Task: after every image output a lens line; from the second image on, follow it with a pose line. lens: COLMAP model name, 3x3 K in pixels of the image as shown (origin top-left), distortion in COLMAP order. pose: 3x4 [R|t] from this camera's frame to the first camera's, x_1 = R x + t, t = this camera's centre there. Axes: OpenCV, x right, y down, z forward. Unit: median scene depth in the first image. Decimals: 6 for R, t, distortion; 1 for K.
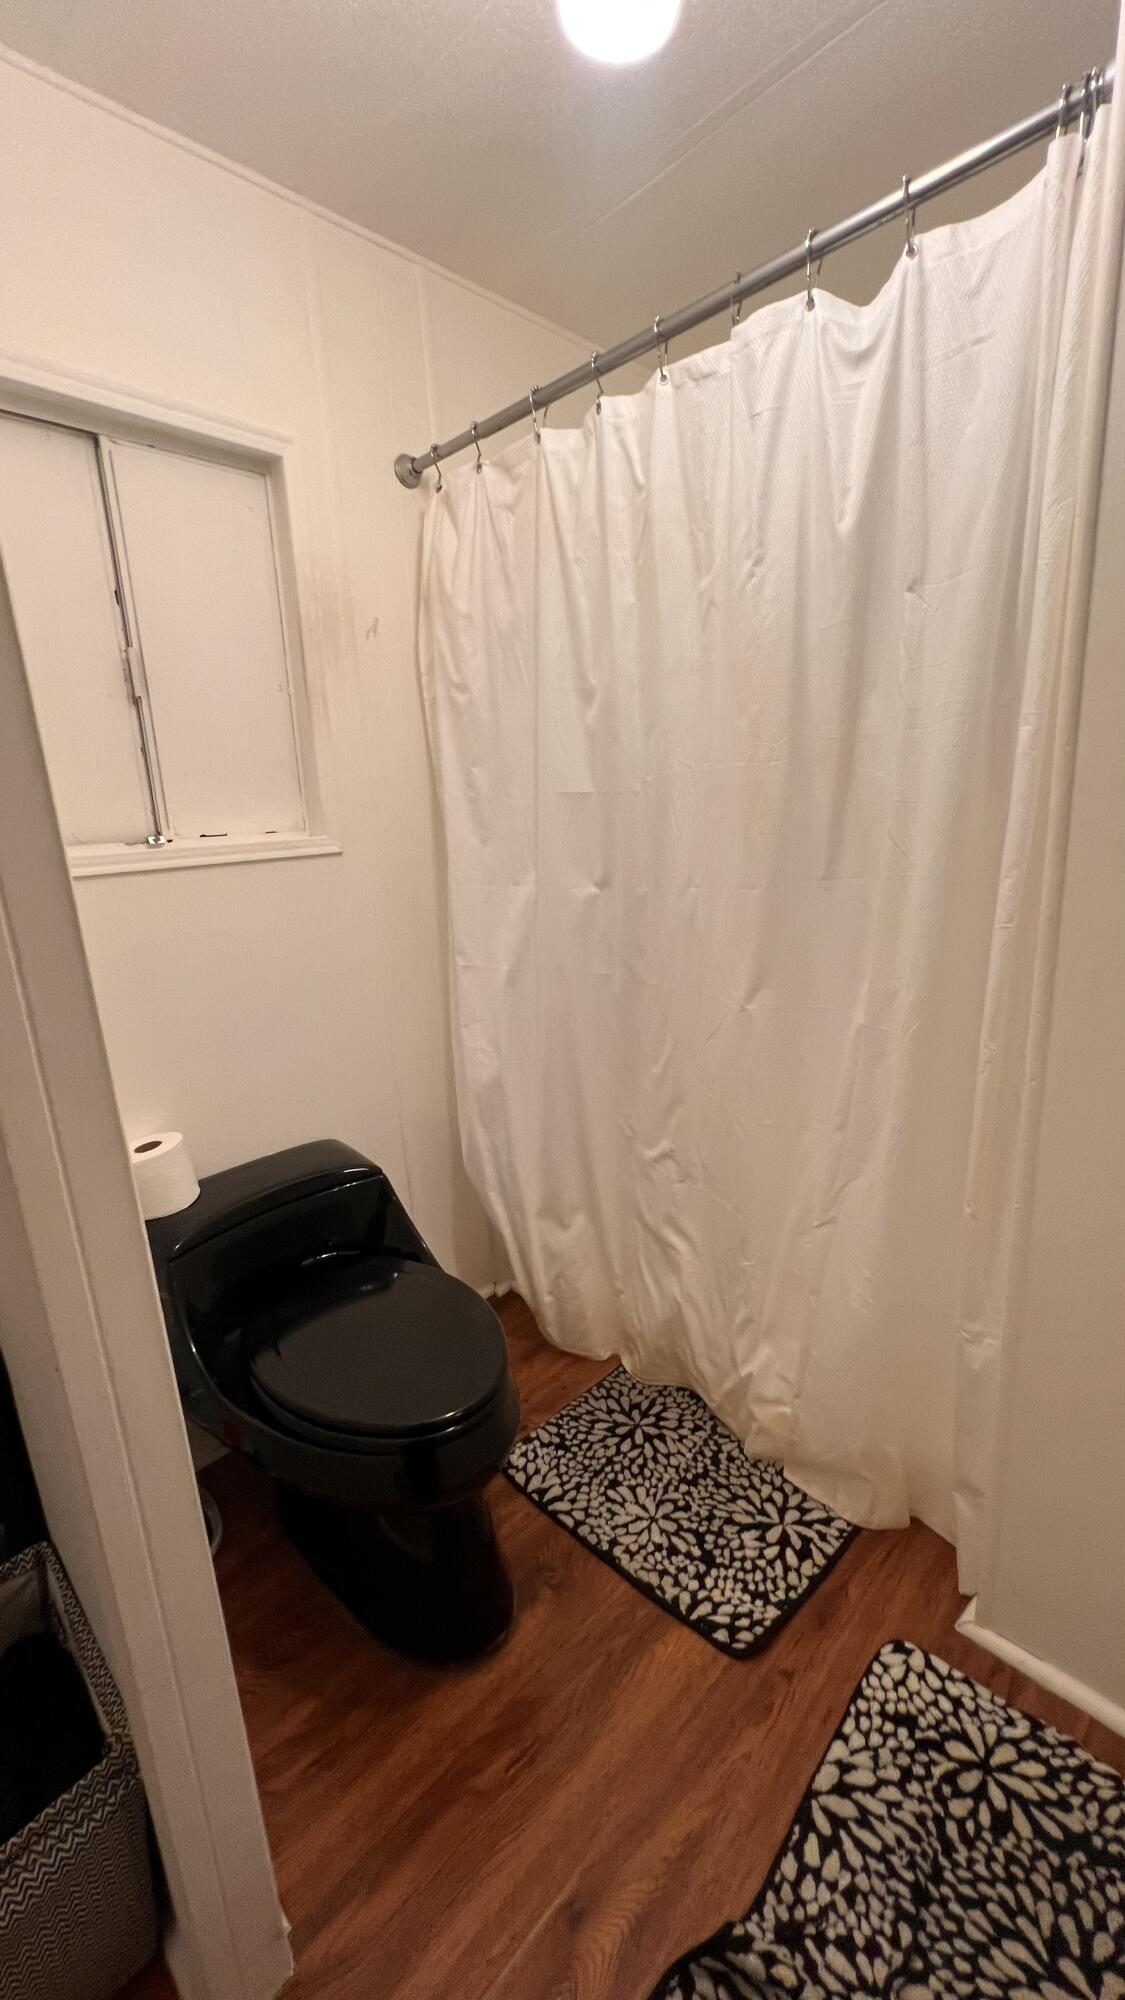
lens RADIAL K [[803.0, 0, 568.3], [0, 803.0, 1001.7], [0, 0, 1]] dist [0.001385, -0.000506]
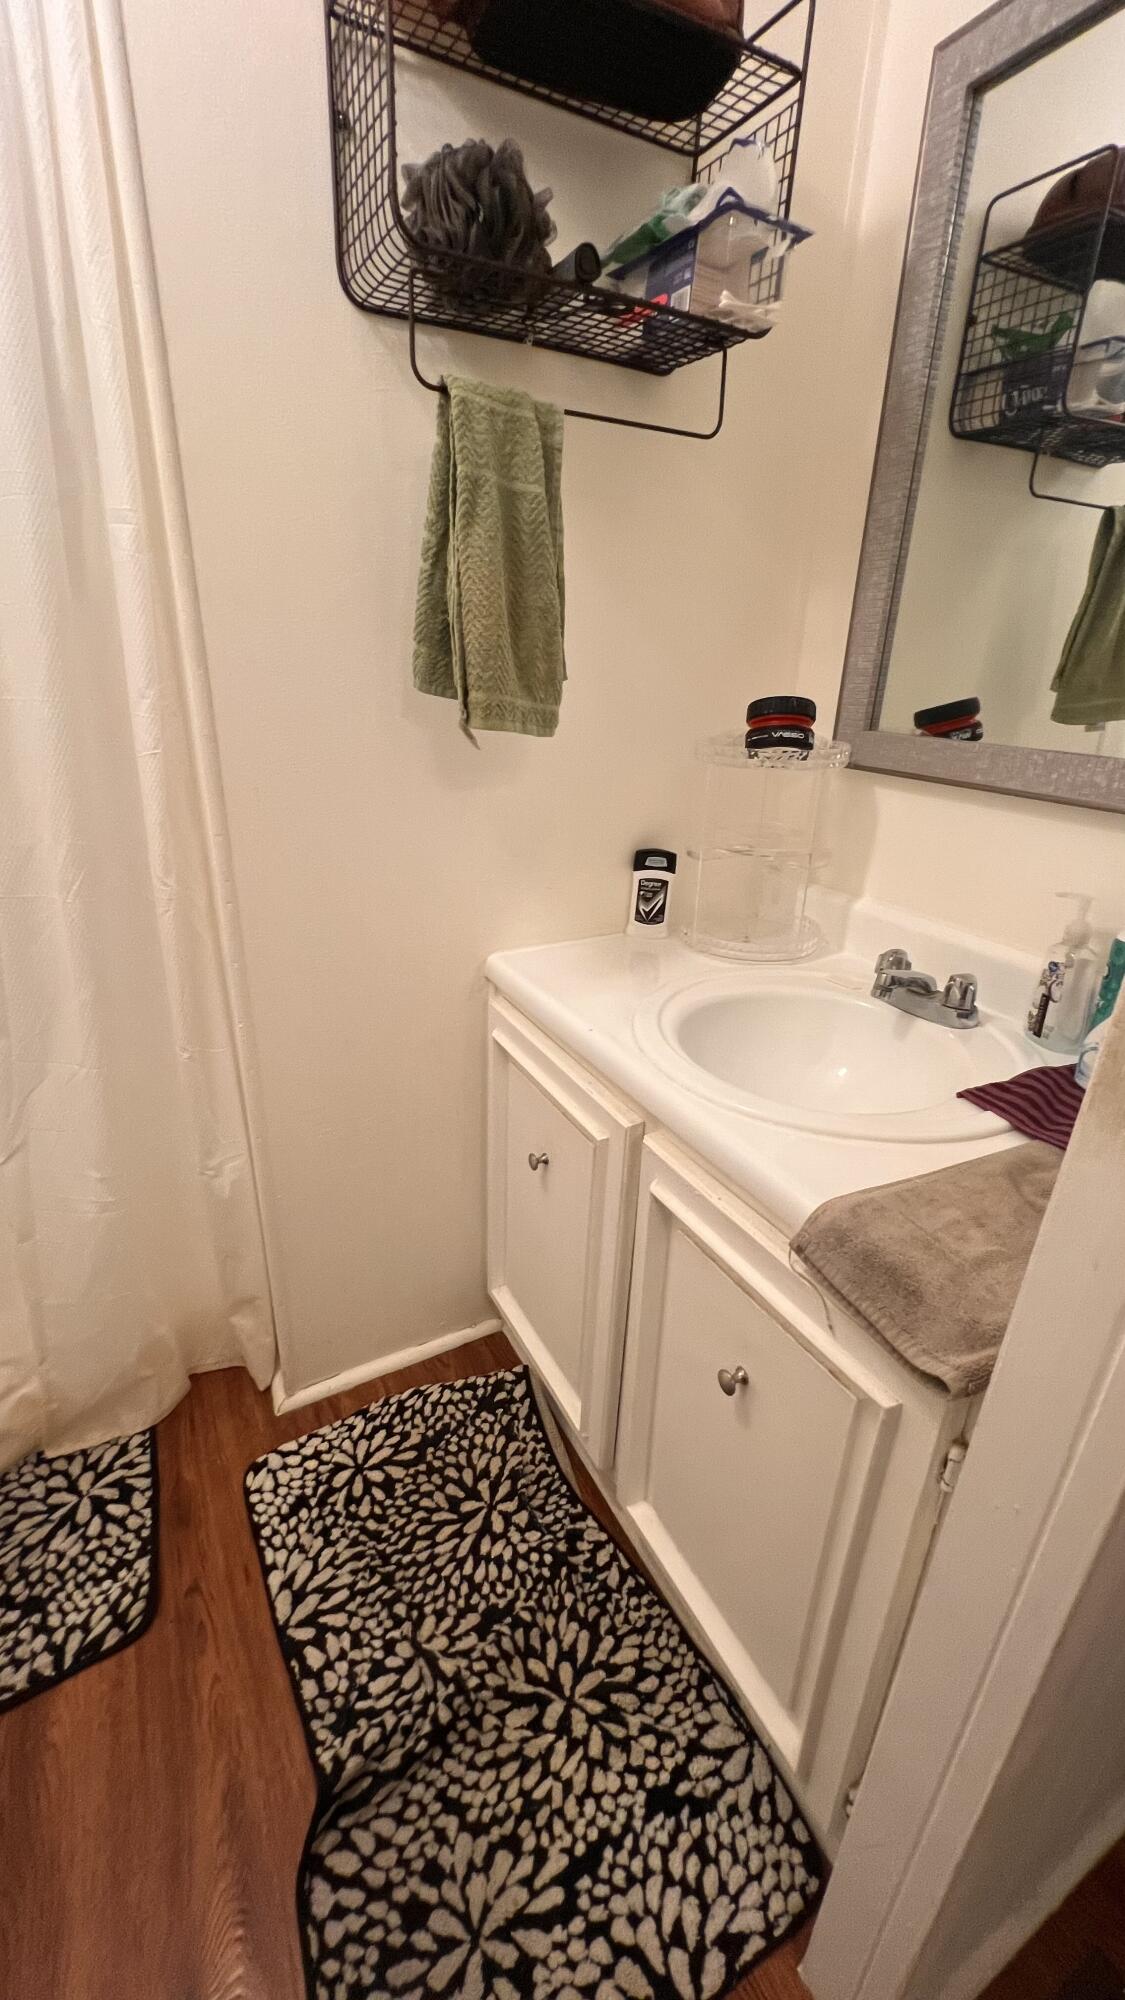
lens RADIAL K [[803.0, 0, 569.0], [0, 803.0, 1008.5], [0, 0, 1]] dist [0.001385, -0.000506]
pose [[0.273263, -0.320189, 0.907087, -0.243941], [0.177491, 0.943569, 0.279596, 0.013853], [-0.945423, 0.084597, 0.314673, 0.235482]]
